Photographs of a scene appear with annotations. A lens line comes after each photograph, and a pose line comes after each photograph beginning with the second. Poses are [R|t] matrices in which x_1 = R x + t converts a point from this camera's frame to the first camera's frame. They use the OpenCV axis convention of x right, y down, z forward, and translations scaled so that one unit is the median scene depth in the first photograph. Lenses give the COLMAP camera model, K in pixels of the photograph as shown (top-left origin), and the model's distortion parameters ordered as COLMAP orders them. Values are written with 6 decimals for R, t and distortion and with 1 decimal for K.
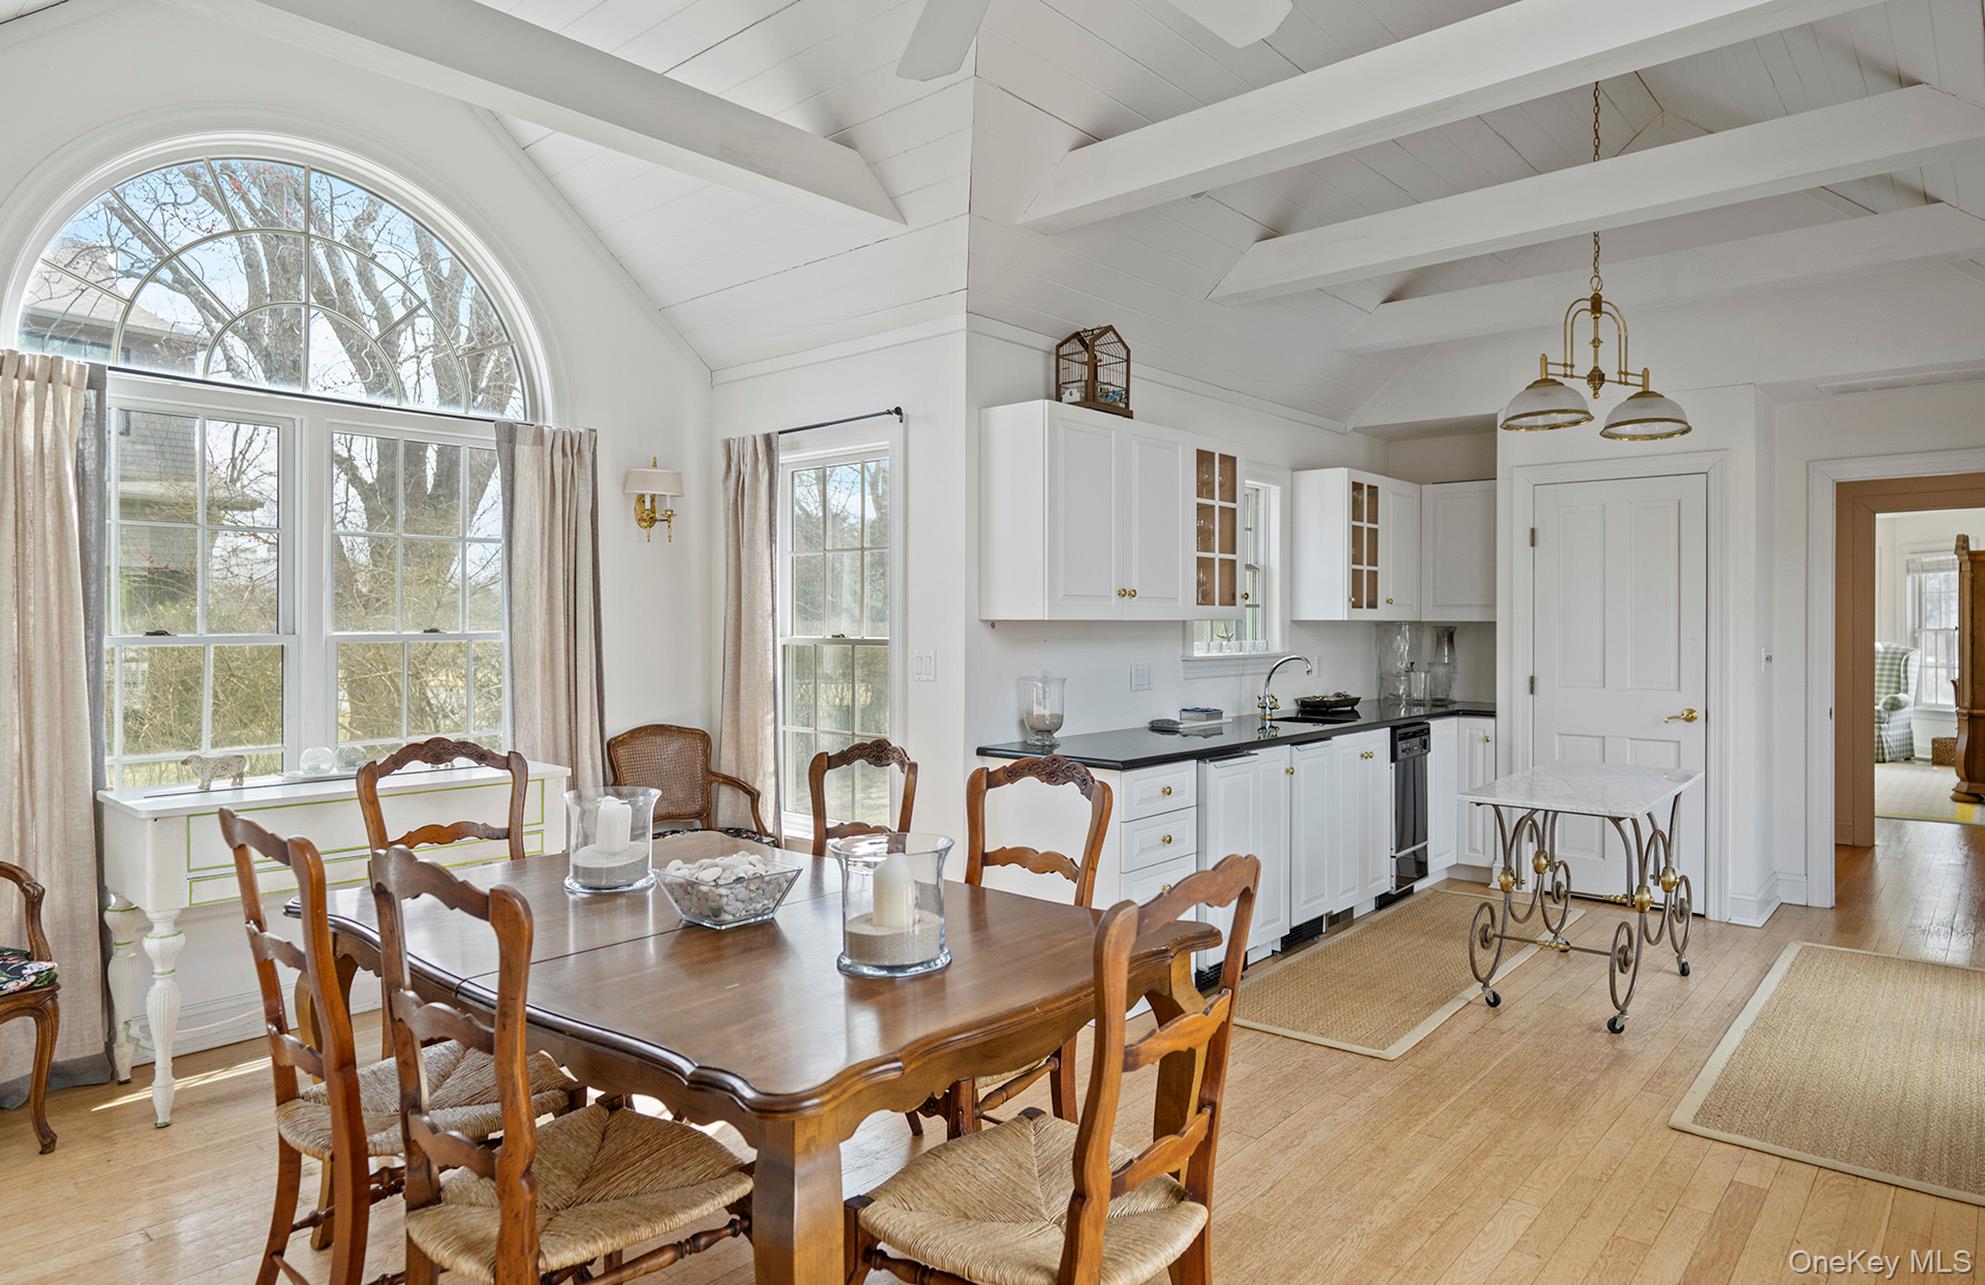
lens RADIAL K [[1183.4, 0, 992.2], [0, 1183.4, 633.1], [0, 0, 1]] dist [-0.005825, -0.001813]
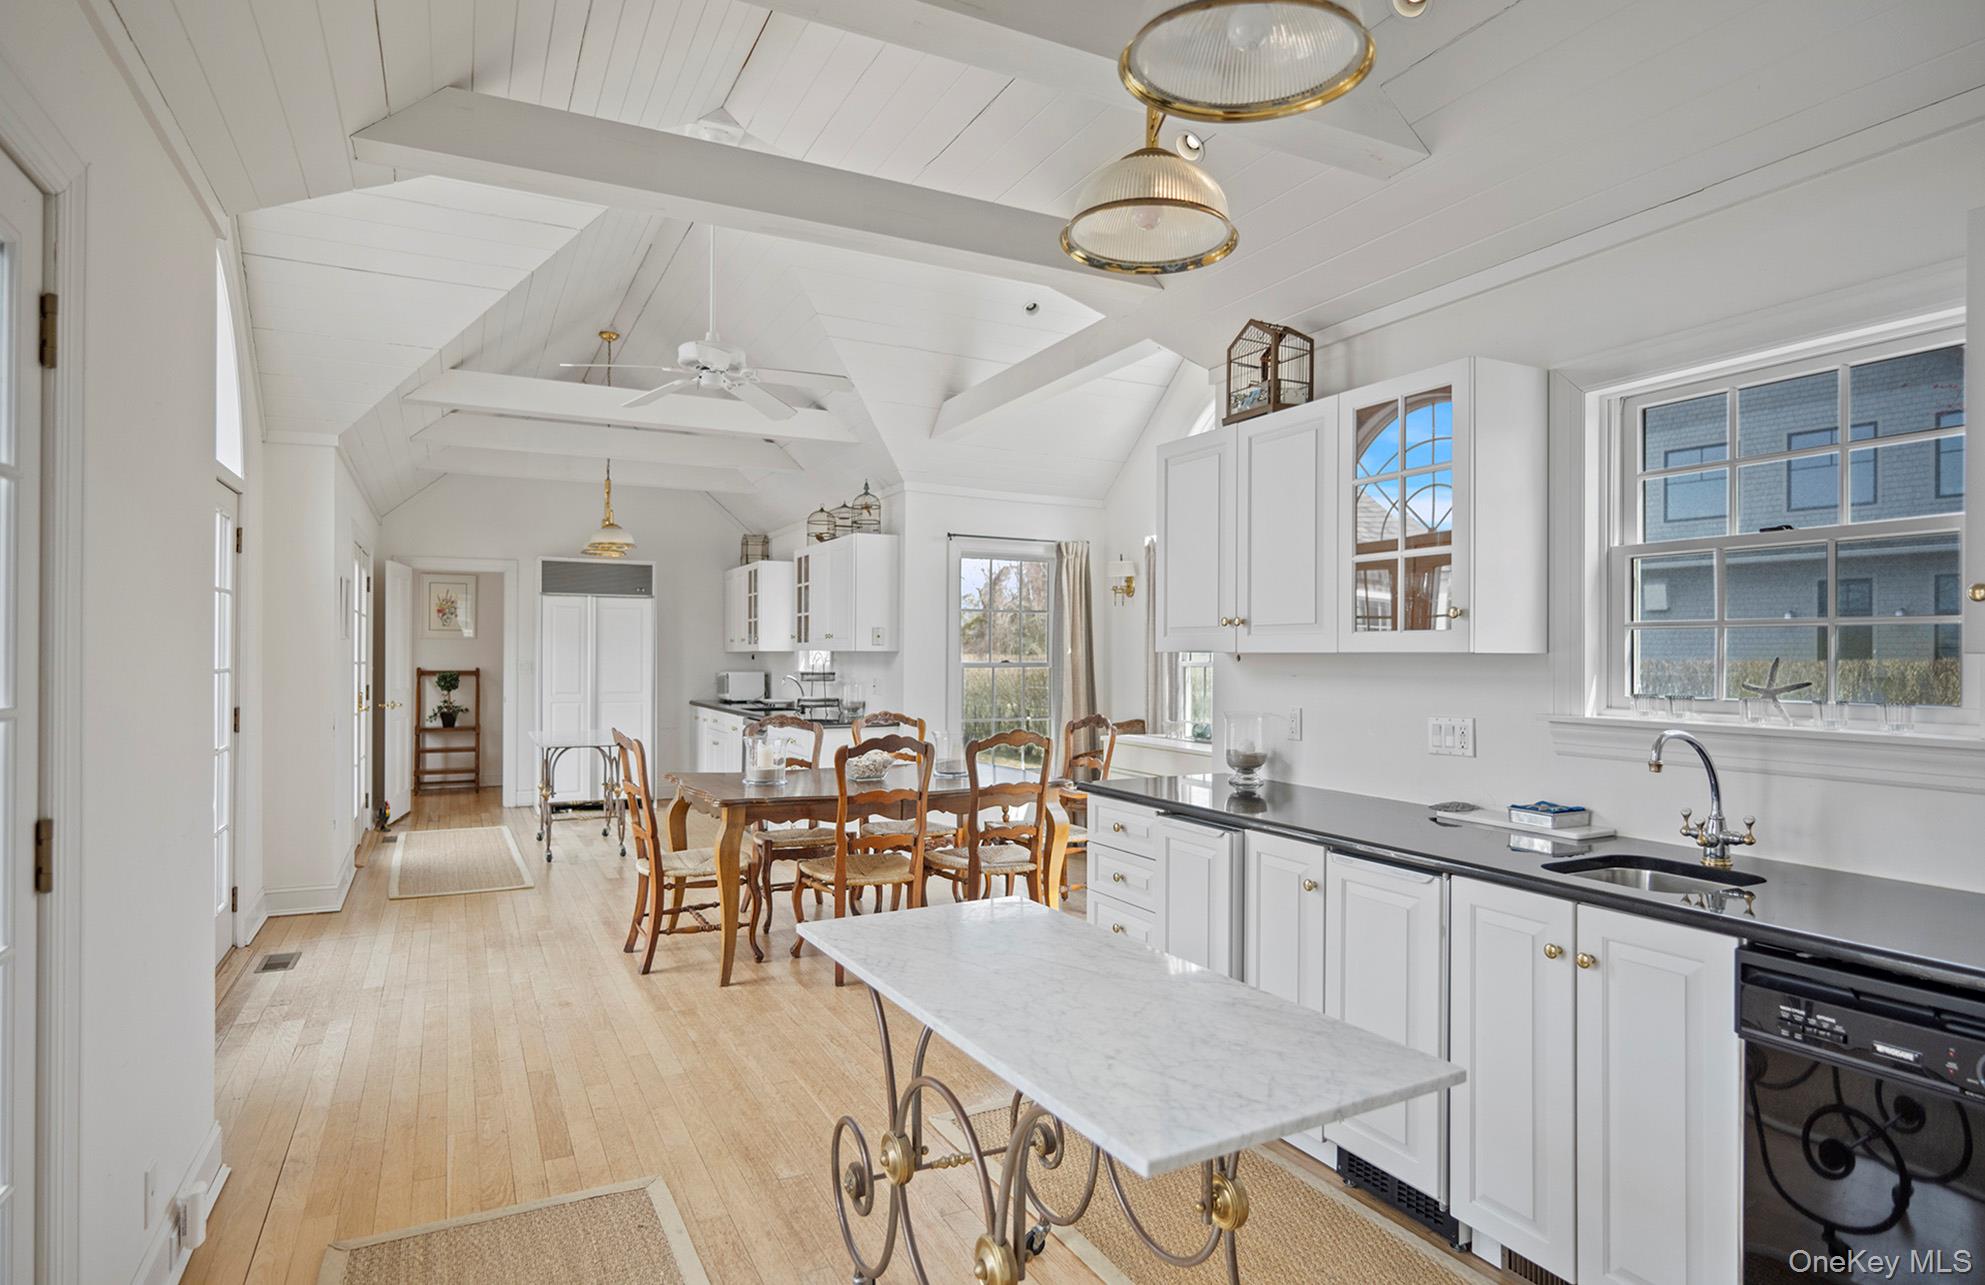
lens RADIAL K [[1083.0, 0, 992.9], [0, 1083.0, 648.8], [0, 0, 1]] dist [0.001637, 0.000250]
pose [[-0.379559, -0.005654, -0.925150, 1.245236], [-0.014432, 0.999896, -0.000190, -0.014440], [0.925055, 0.013279, -0.379601, 1.526898]]
